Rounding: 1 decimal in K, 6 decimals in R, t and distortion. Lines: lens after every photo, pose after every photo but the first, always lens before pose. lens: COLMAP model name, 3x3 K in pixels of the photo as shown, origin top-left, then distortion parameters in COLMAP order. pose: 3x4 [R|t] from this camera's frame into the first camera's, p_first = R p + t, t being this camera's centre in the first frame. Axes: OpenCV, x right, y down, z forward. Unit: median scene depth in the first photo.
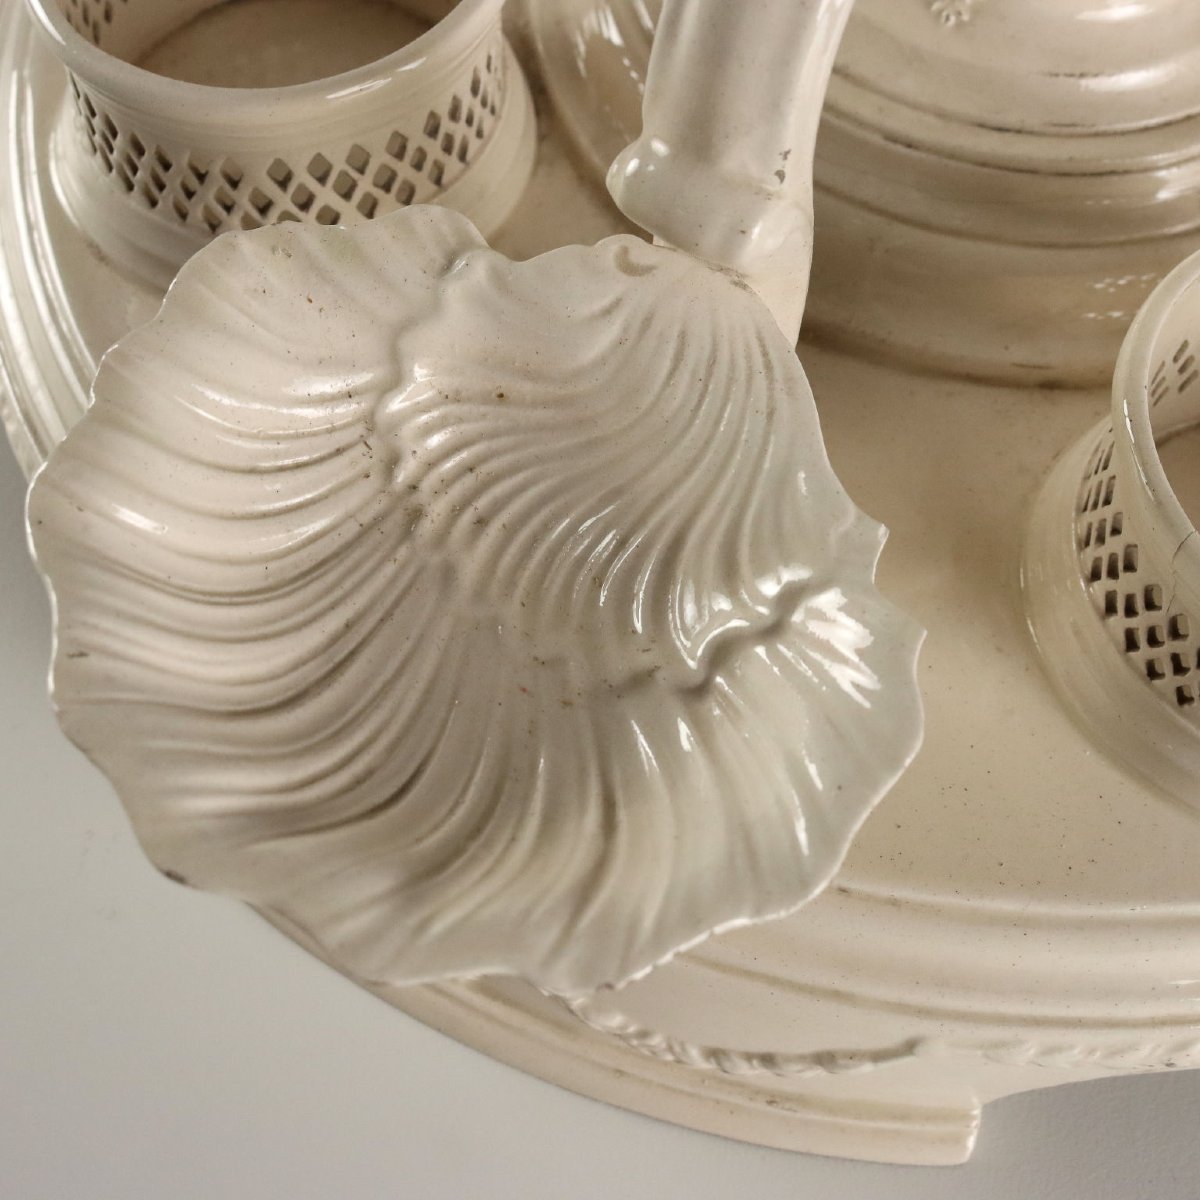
lens RADIAL K [[1914.5, 0, 595.4], [0, 1914.5, 604.2], [0, 0, 1]] dist [-0.084065, 0.000000]
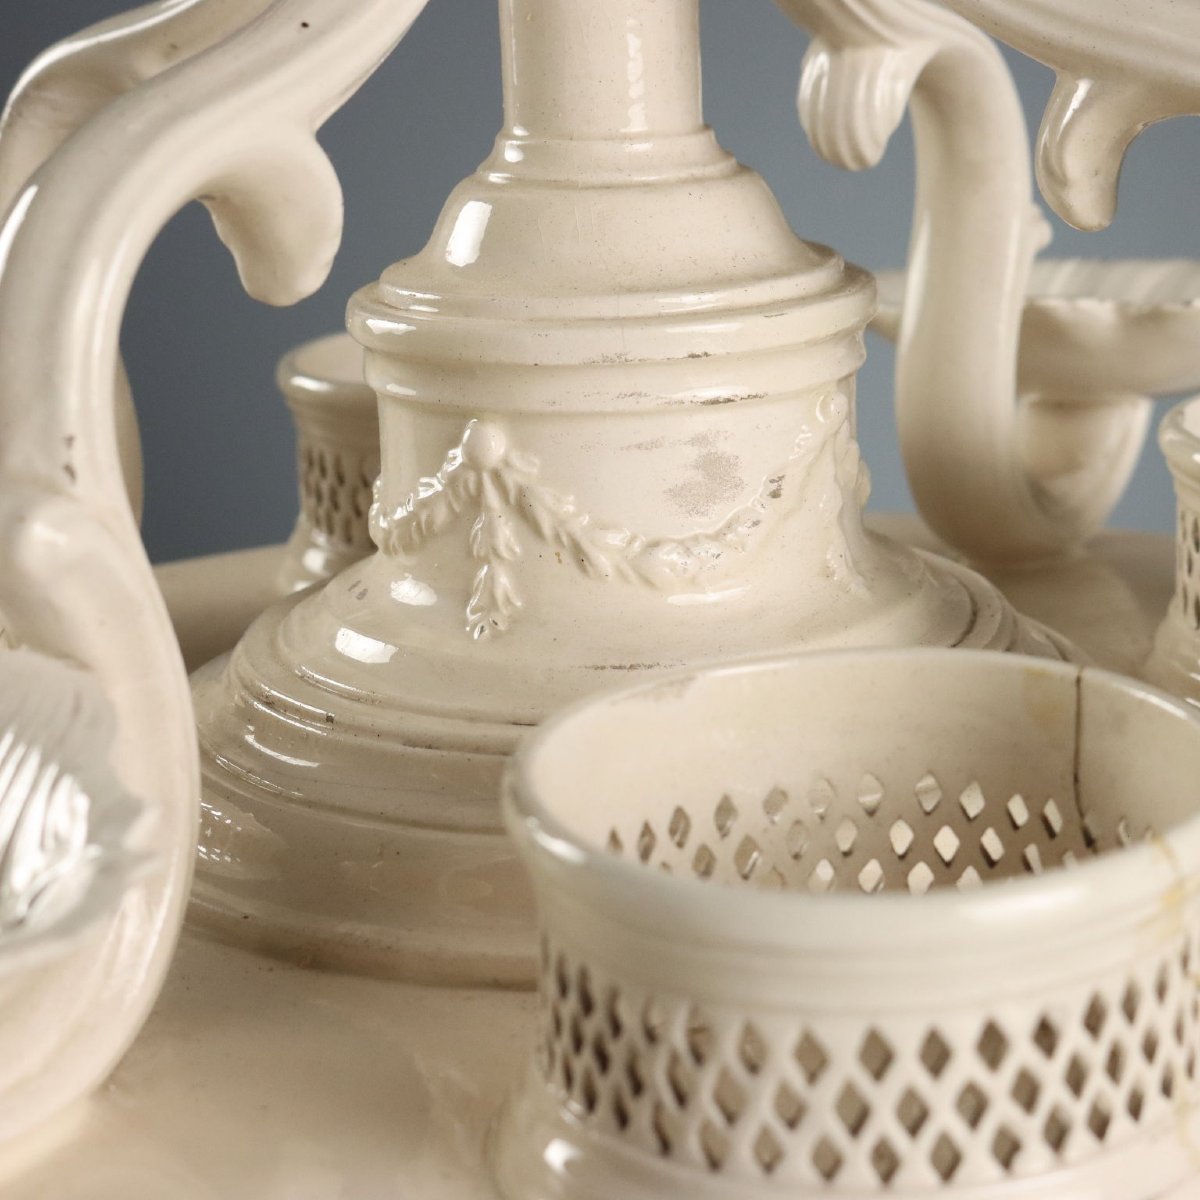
lens RADIAL K [[2771.4, 0, 598.8], [0, 2771.4, 596.1], [0, 0, 1]] dist [-0.051113, 0.000000]
pose [[0.994312, -0.058589, -0.088945, 0.394232], [-0.018947, 0.724482, -0.689033, 0.623515], [0.104809, 0.686799, 0.719251, 0.082344]]
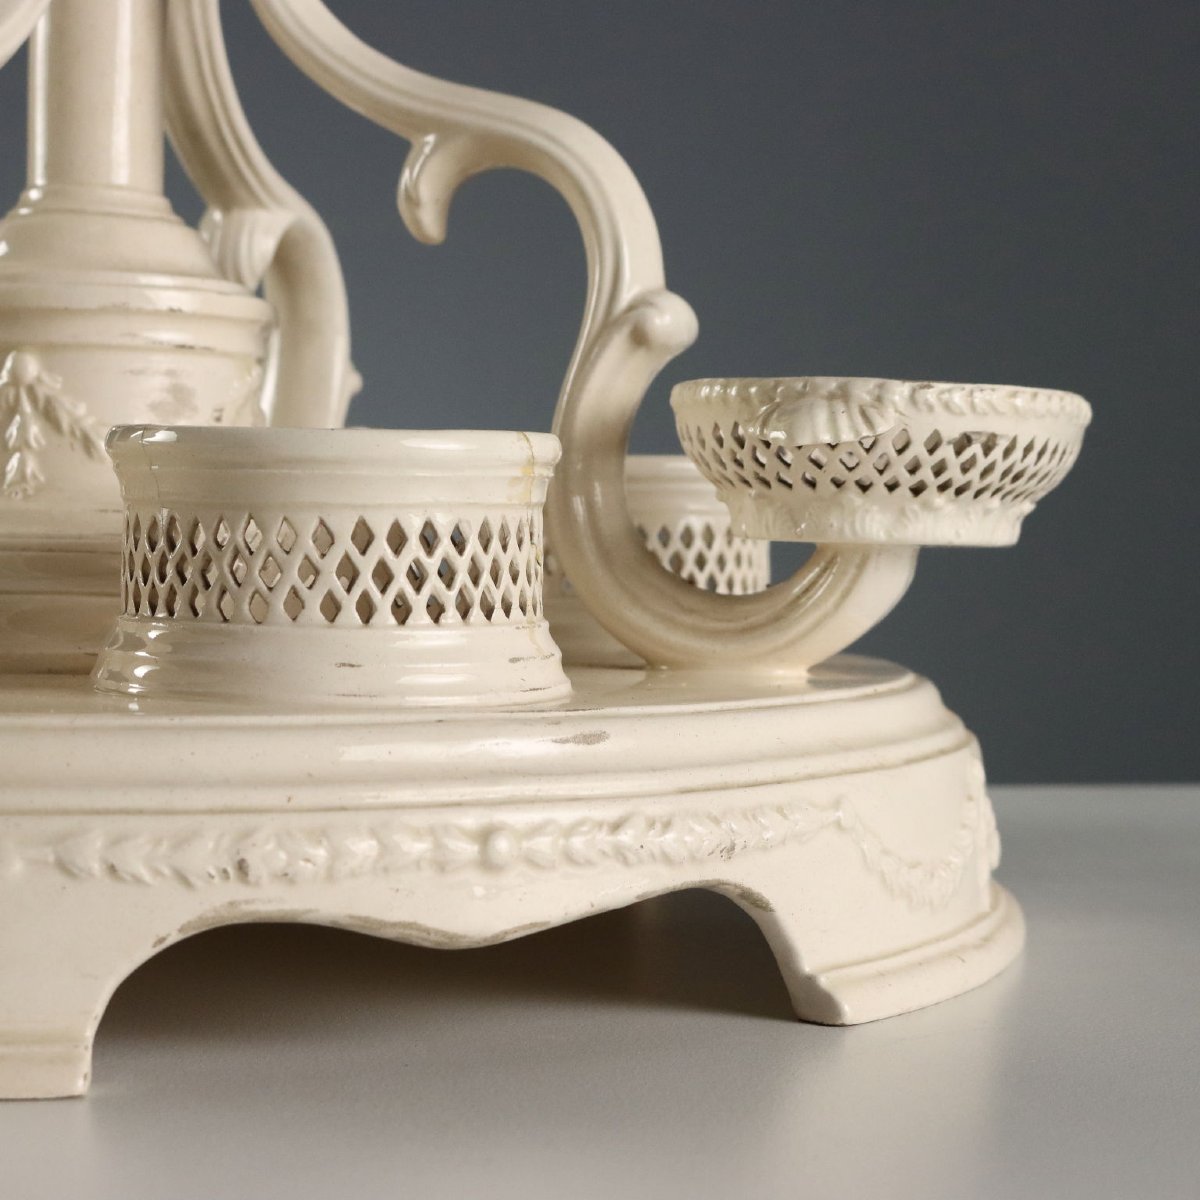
lens RADIAL K [[2771.4, 0, 596.3], [0, 2771.4, 604.4], [0, 0, 1]] dist [-0.051113, 0.000000]
pose [[0.972245, -0.031200, 0.231874, 0.147174], [0.212193, 0.535070, -0.817725, 1.461535], [-0.098556, 0.844232, 0.526839, 0.062613]]
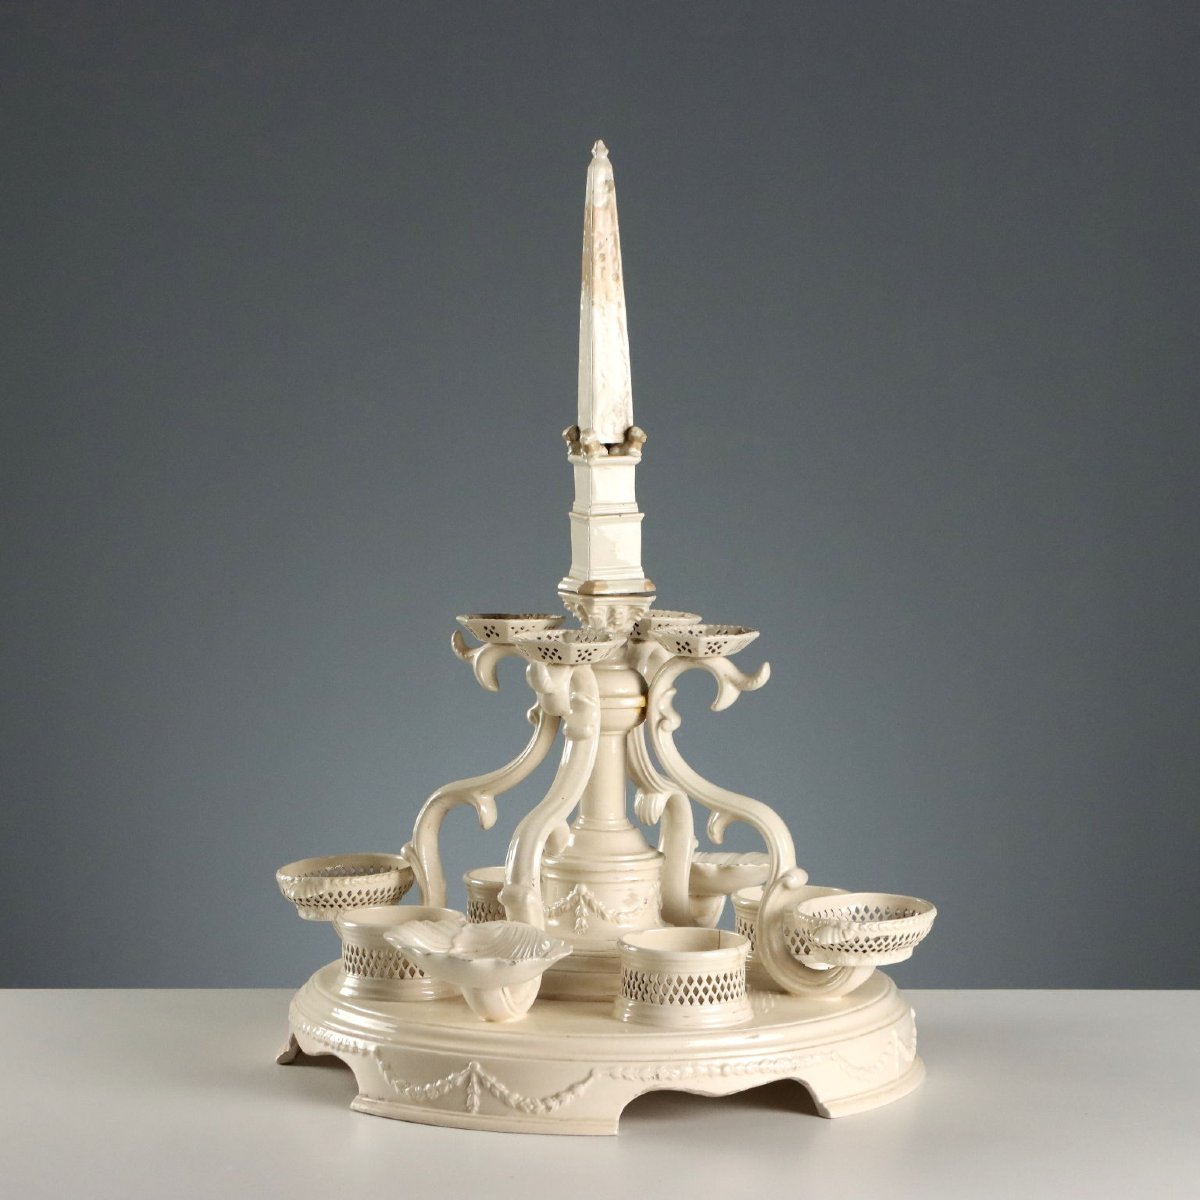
lens RADIAL K [[4670.6, 0, 603.3], [0, 4670.6, 600.4], [0, 0, 1]] dist [0.156451, 0.000000]
pose [[0.993474, -0.037587, 0.107684, -0.831525], [0.108873, 0.593872, -0.797159, 7.506147], [-0.033988, 0.803681, 0.594089, -5.655514]]
